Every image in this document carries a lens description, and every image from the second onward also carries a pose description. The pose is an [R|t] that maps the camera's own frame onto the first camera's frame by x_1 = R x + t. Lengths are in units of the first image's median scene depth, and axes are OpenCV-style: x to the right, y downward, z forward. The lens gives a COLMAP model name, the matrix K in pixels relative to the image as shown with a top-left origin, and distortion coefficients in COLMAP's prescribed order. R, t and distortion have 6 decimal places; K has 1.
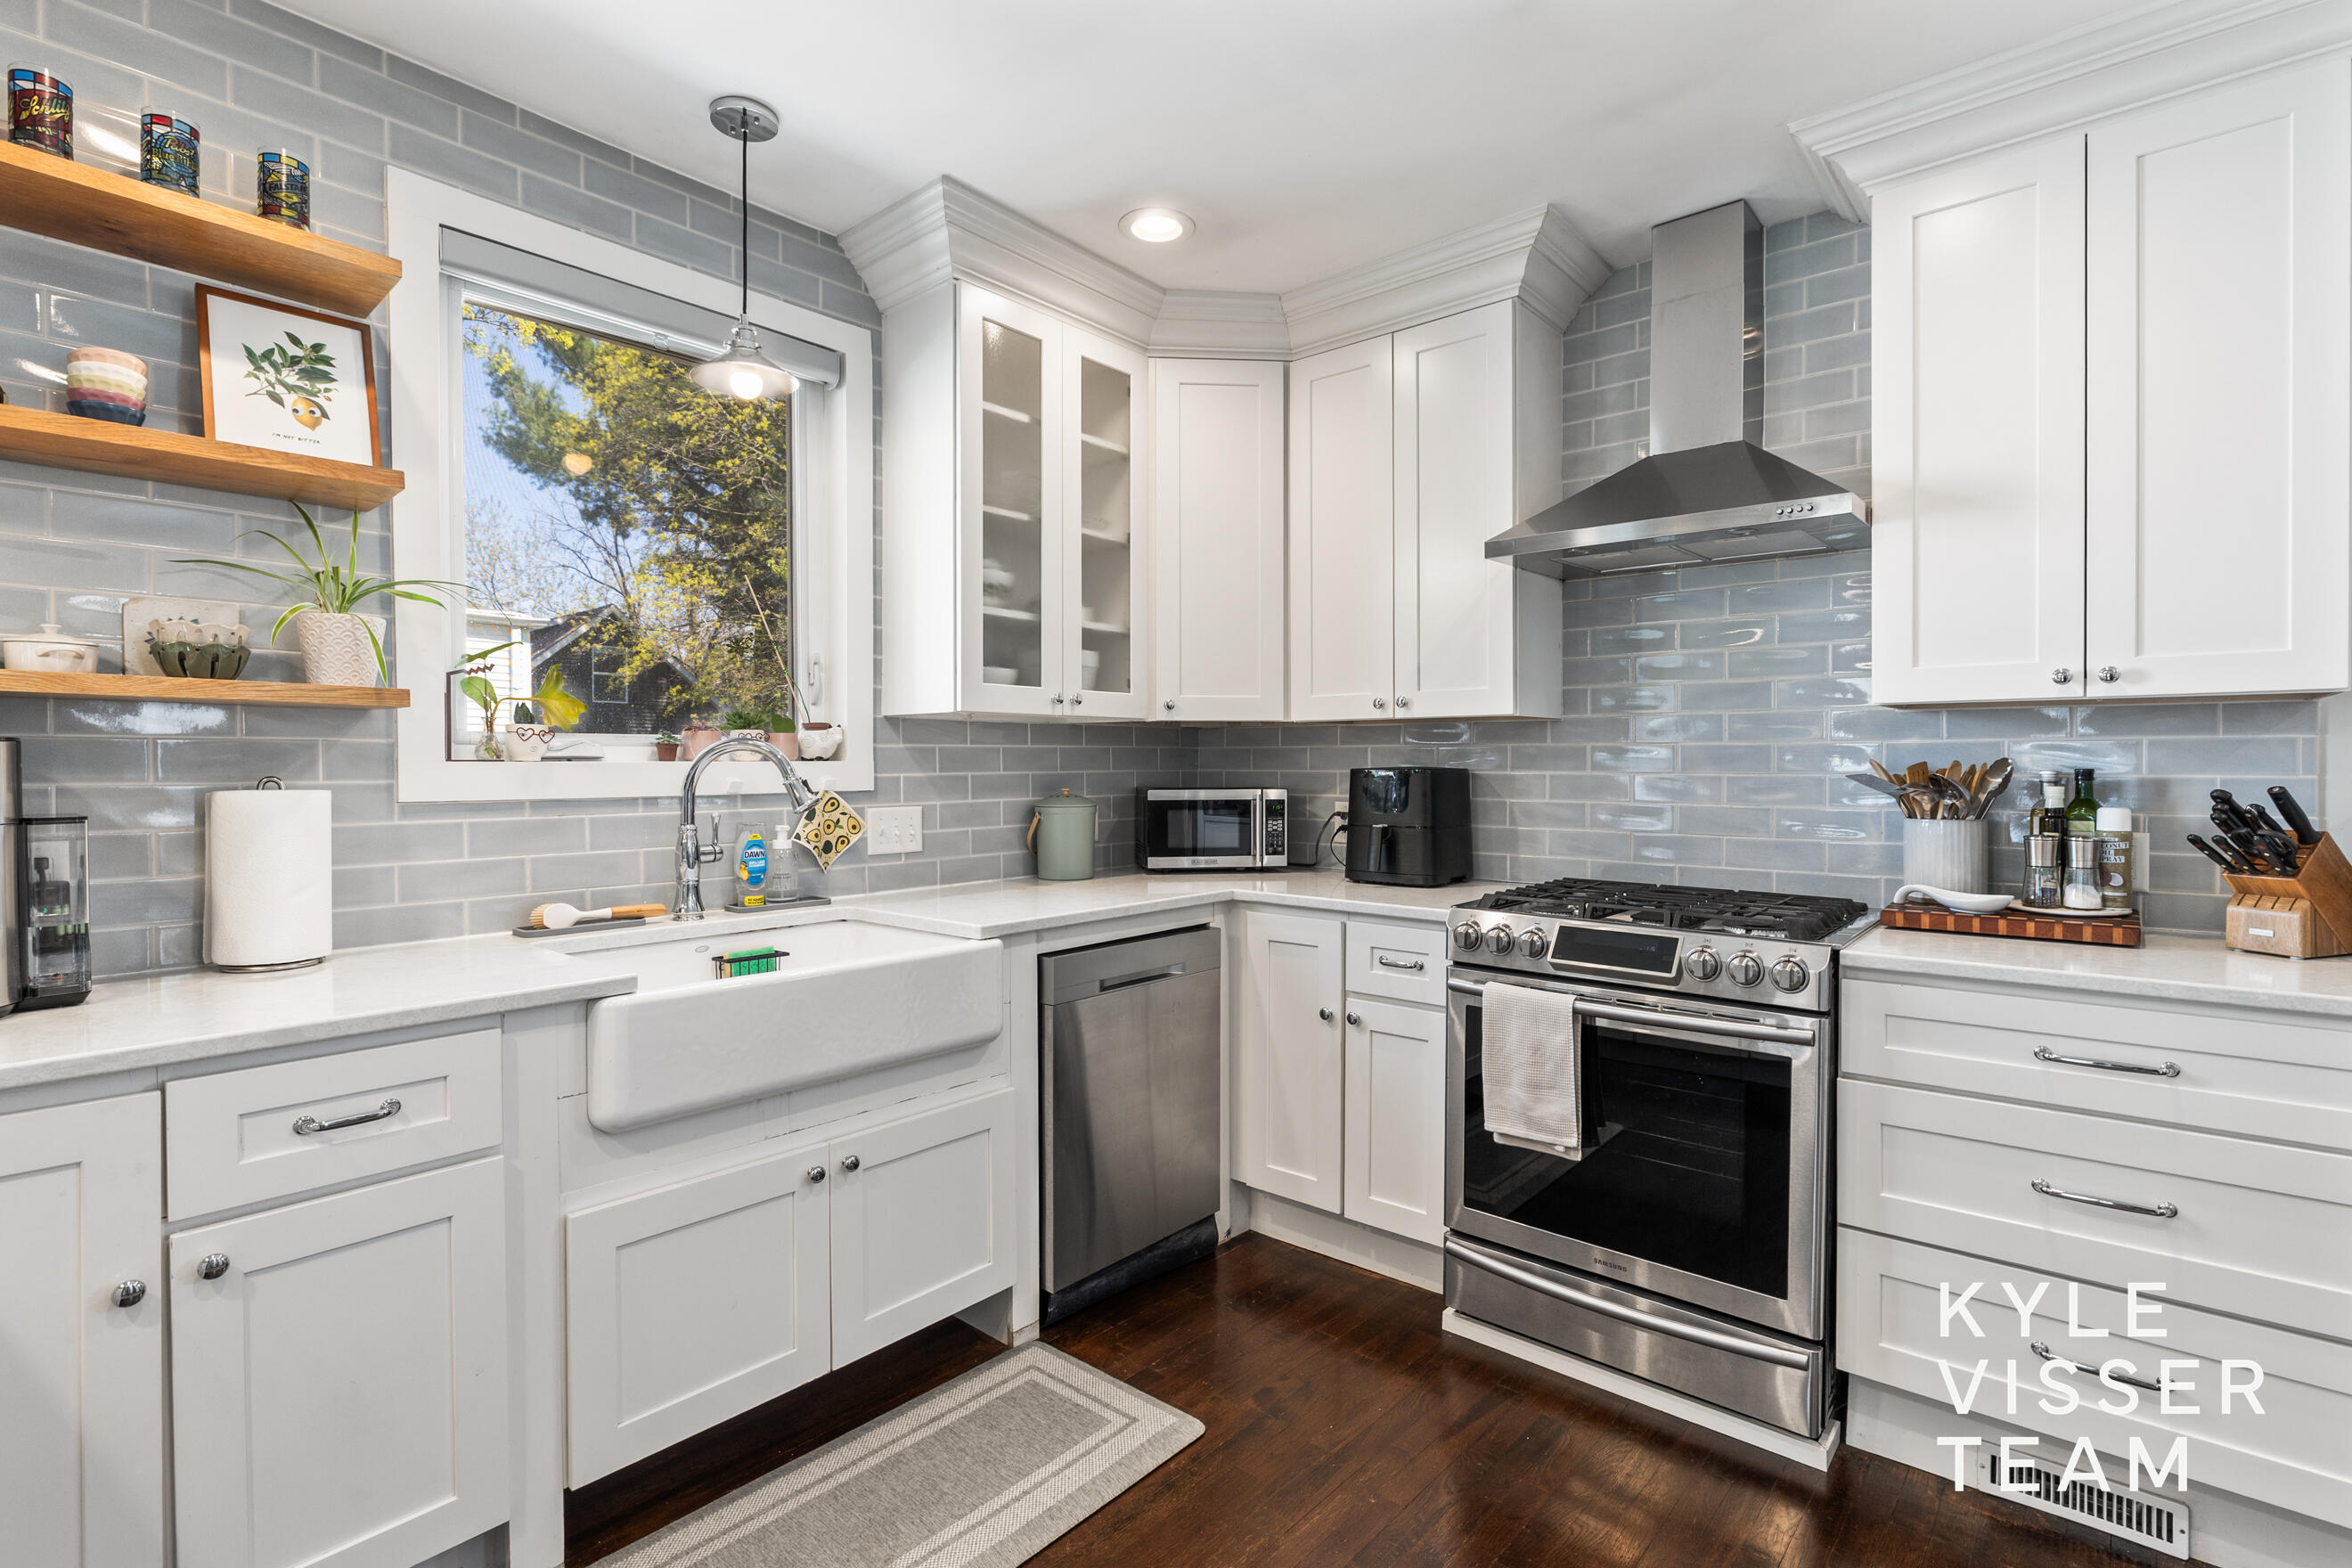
lens RADIAL K [[1130.4, 0, 1191.7], [0, 1130.4, 789.9], [0, 0, 1]] dist [0.002193, 0.000603]
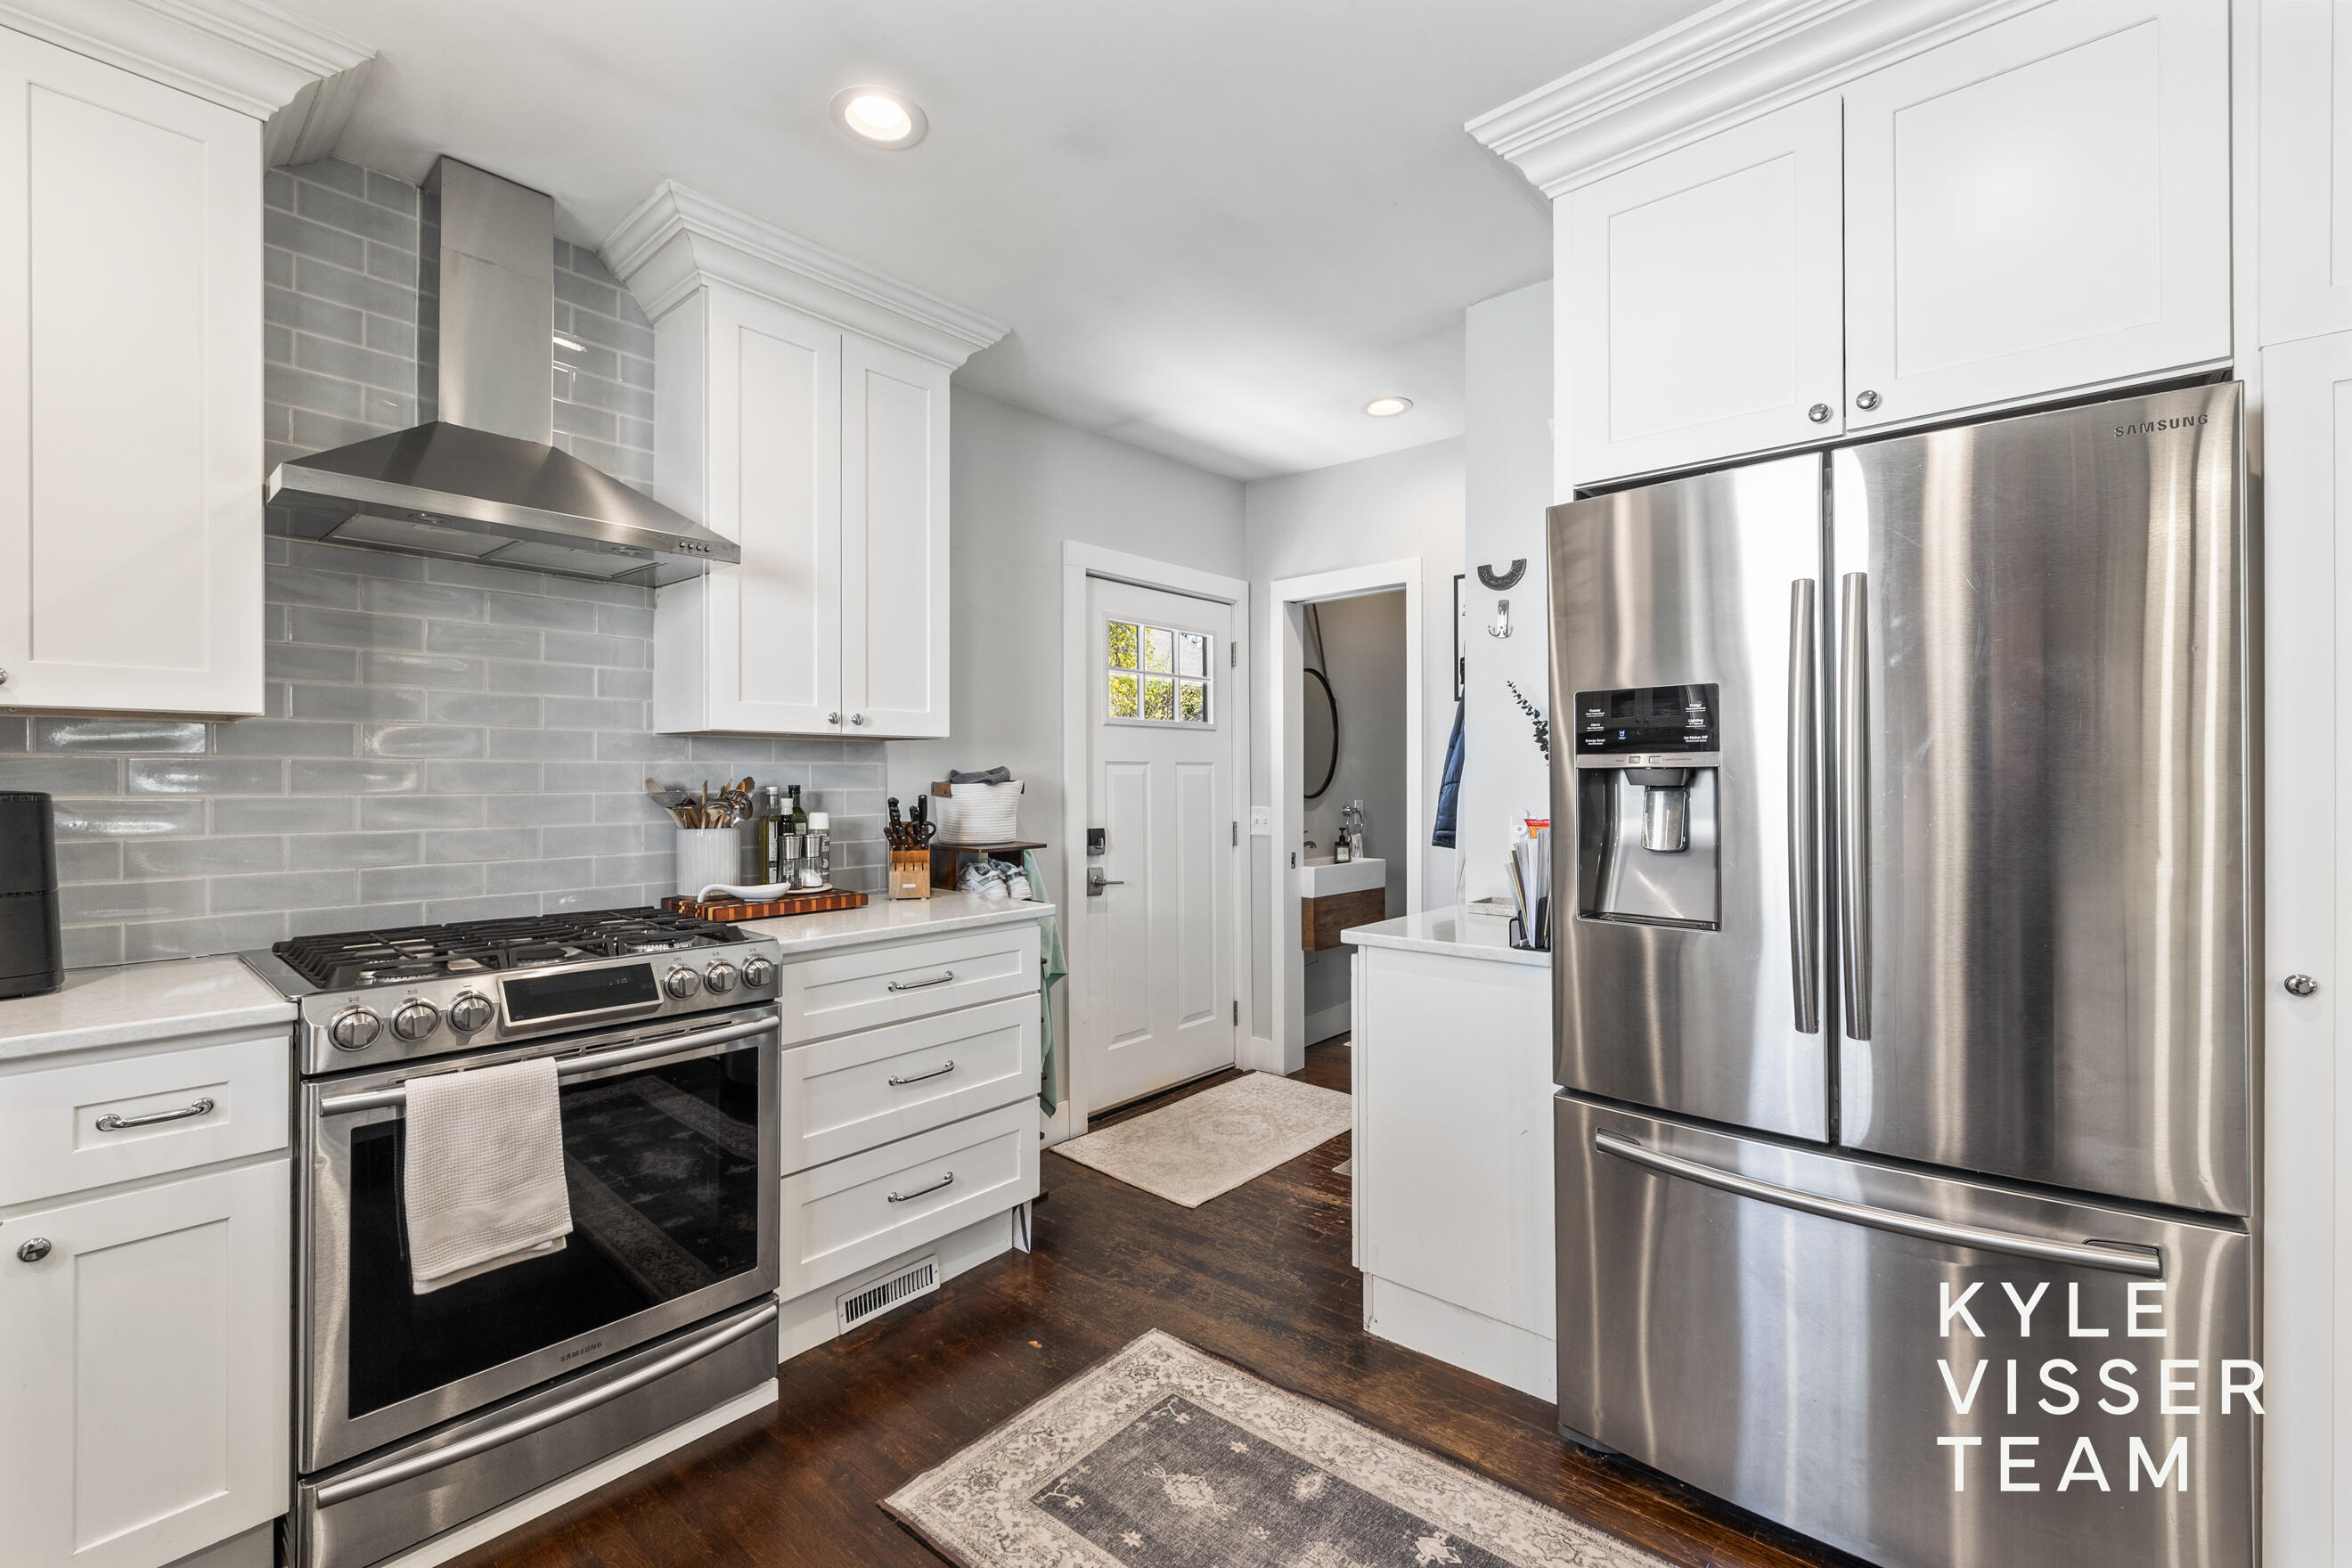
lens RADIAL K [[1003.9, 0, 1173.6], [0, 1003.9, 786.6], [0, 0, 1]] dist [0.008261, -0.000077]
pose [[0.008215, -0.010290, 0.999913, -0.404440], [0.022738, 0.999690, 0.010101, -0.017931], [-0.999708, 0.022653, 0.008446, 0.512868]]
